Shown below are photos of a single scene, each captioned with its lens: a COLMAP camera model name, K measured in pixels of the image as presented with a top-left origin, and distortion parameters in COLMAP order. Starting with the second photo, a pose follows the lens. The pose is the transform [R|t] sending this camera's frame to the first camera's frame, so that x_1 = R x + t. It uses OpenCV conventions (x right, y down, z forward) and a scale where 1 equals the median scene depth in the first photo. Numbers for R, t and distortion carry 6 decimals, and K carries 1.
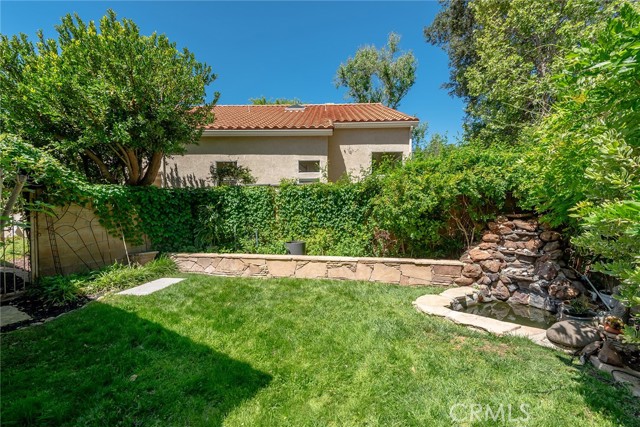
lens RADIAL K [[289.7, 0, 323.2], [0, 289.7, 209.3], [0, 0, 1]] dist [0.008820, -0.001481]
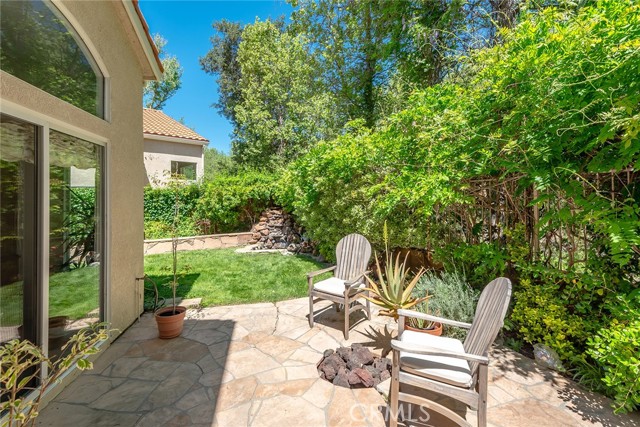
lens RADIAL K [[289.7, 0, 320.9], [0, 289.7, 210.8], [0, 0, 1]] dist [0.008820, -0.001481]
pose [[0.705899, -0.026081, 0.707833, -0.555406], [0.019253, 0.999659, 0.017634, 0.012107], [-0.708051, 0.001180, 0.706160, -0.686194]]
